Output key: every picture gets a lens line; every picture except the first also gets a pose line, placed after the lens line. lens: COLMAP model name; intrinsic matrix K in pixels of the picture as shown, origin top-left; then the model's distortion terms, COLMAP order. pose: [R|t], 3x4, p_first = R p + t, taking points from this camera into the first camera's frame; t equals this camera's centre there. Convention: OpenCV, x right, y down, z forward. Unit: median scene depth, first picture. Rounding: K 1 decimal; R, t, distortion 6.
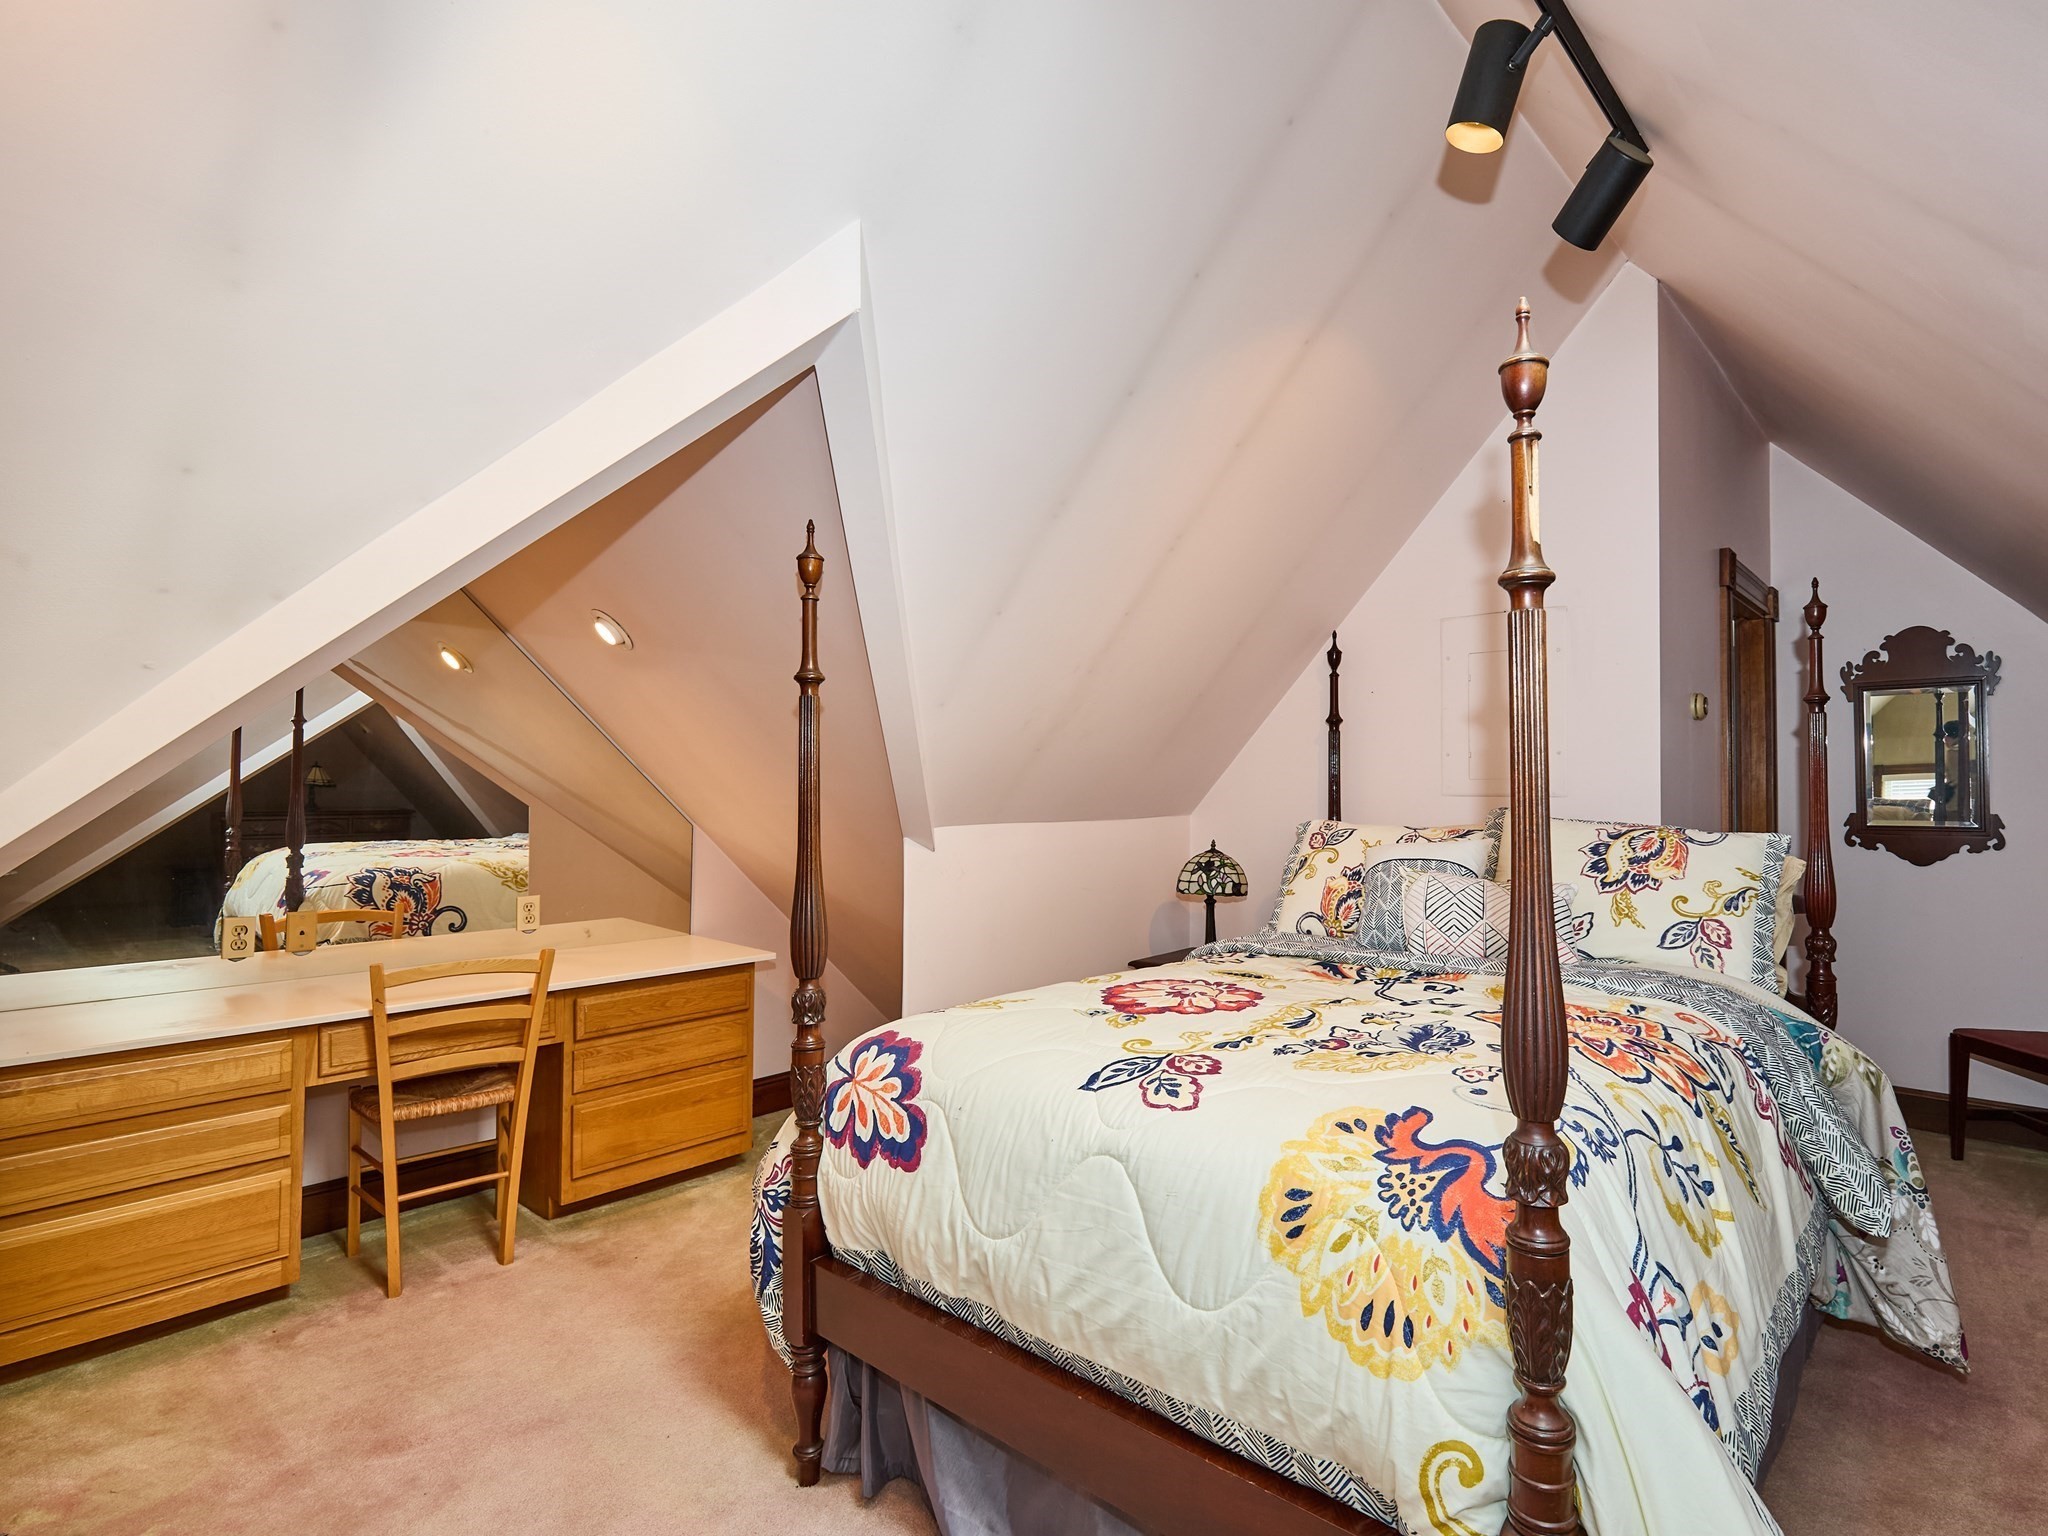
lens RADIAL K [[1124.2, 0, 1025.3], [0, 1124.2, 776.3], [0, 0, 1]] dist [0.003622, 0.000468]
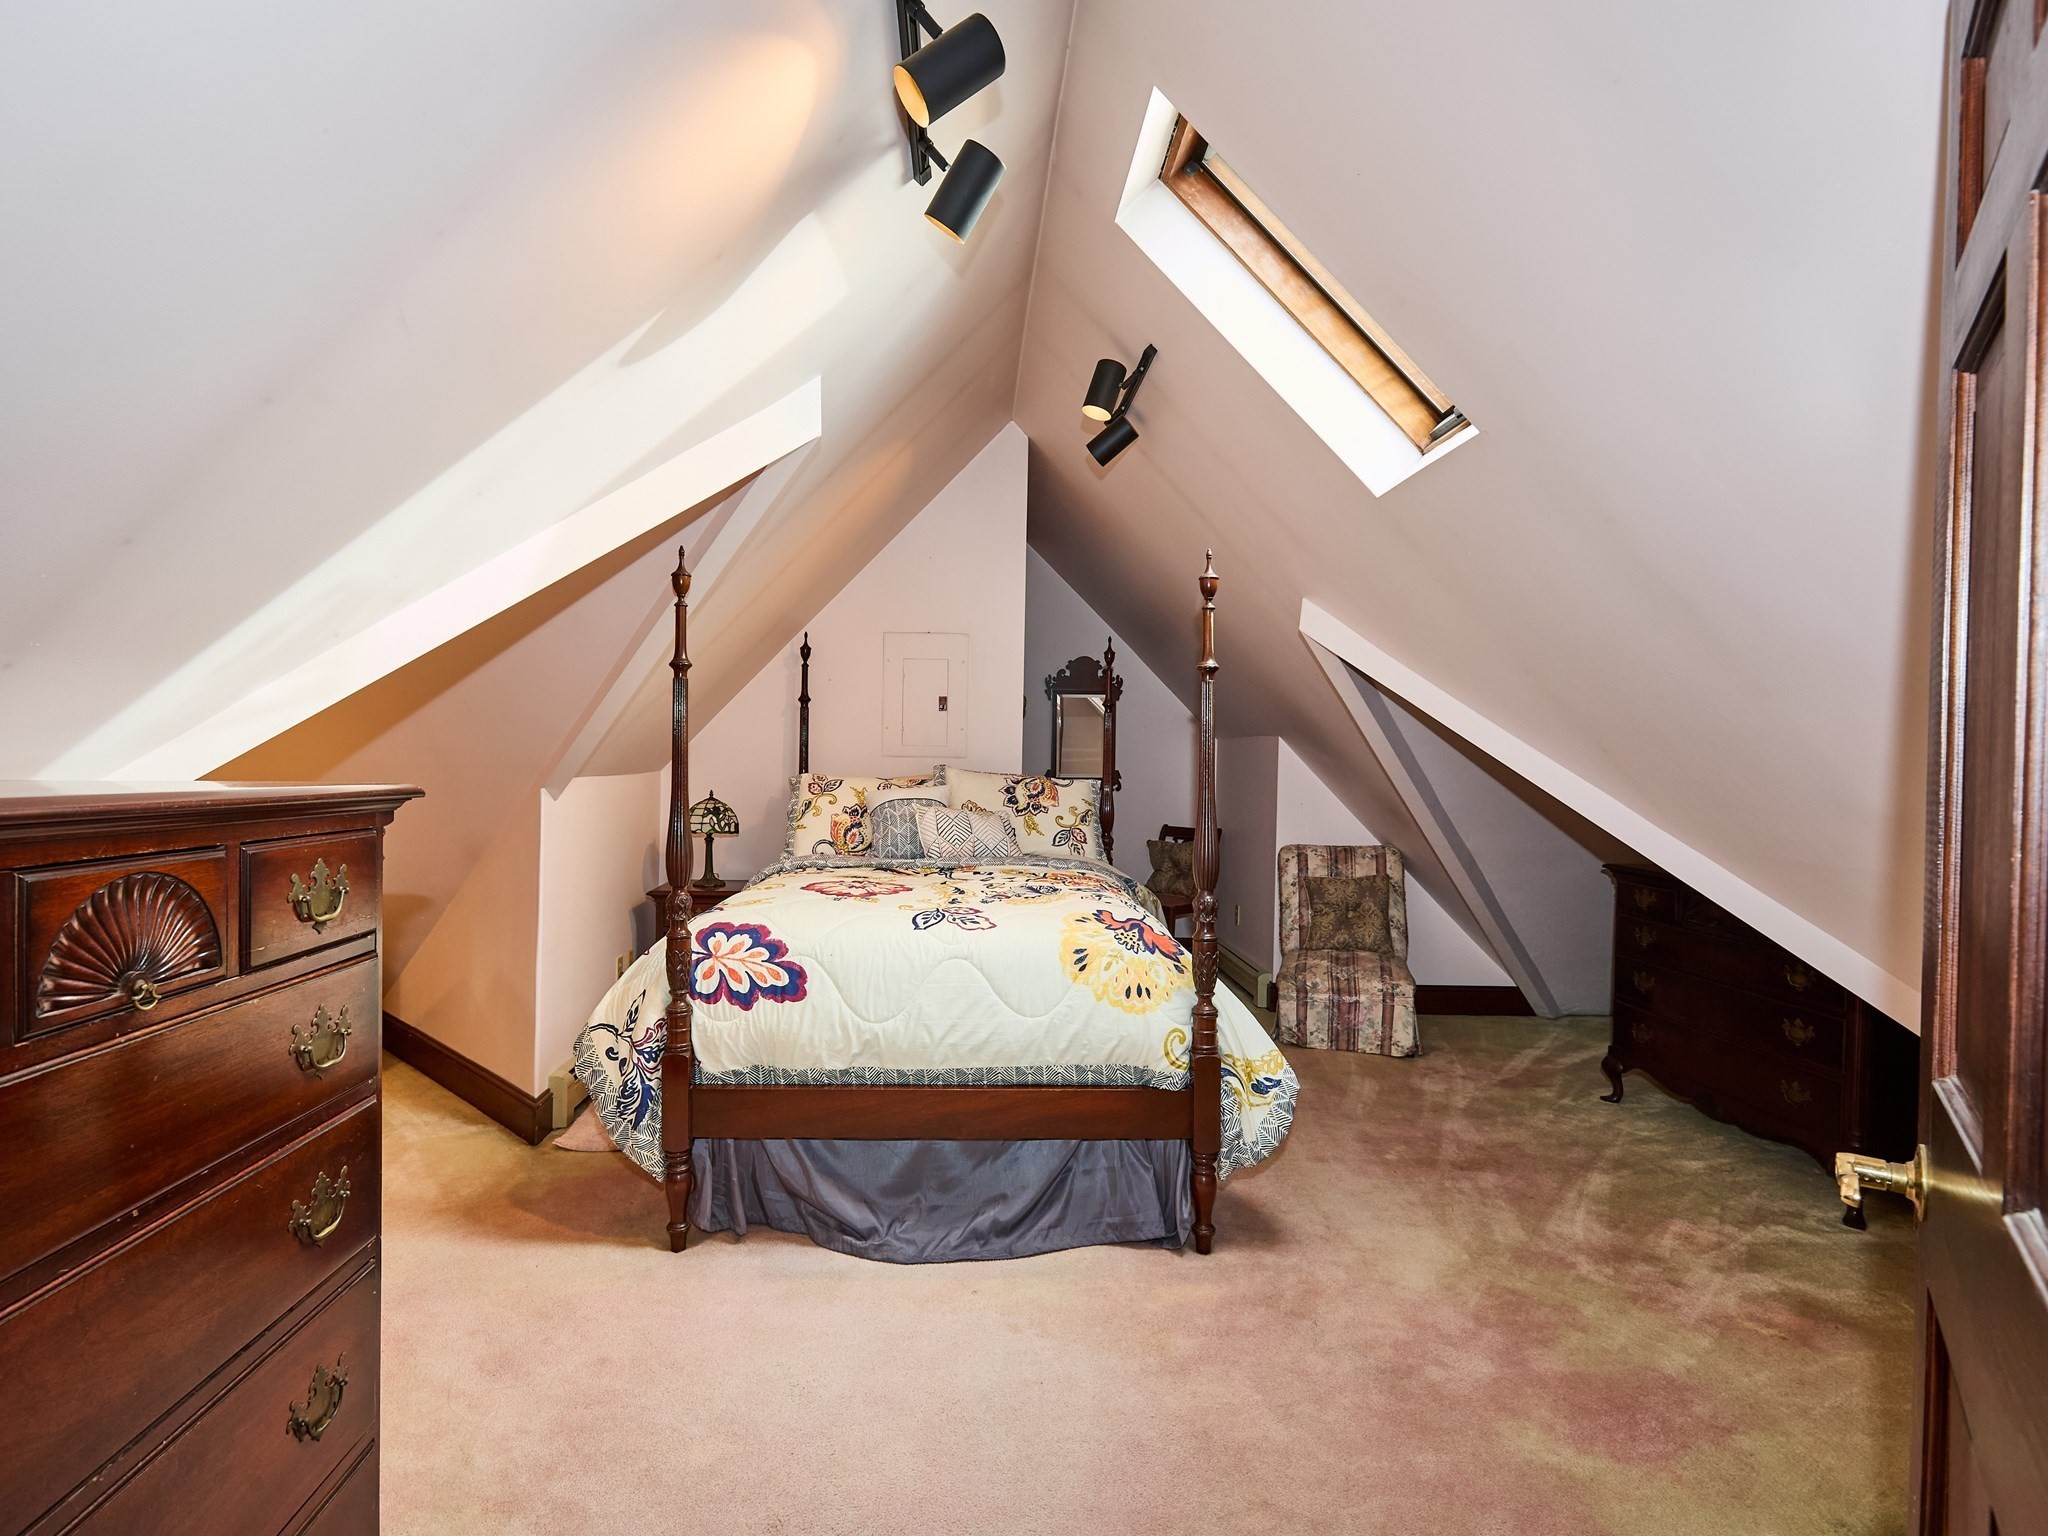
lens RADIAL K [[1124.2, 0, 1025.3], [0, 1124.2, 776.3], [0, 0, 1]] dist [0.003622, 0.000468]
pose [[0.720928, -0.002683, 0.693005, -0.843286], [-0.021669, 0.999416, 0.026412, 0.001340], [-0.692671, -0.034058, 0.720449, -0.267210]]
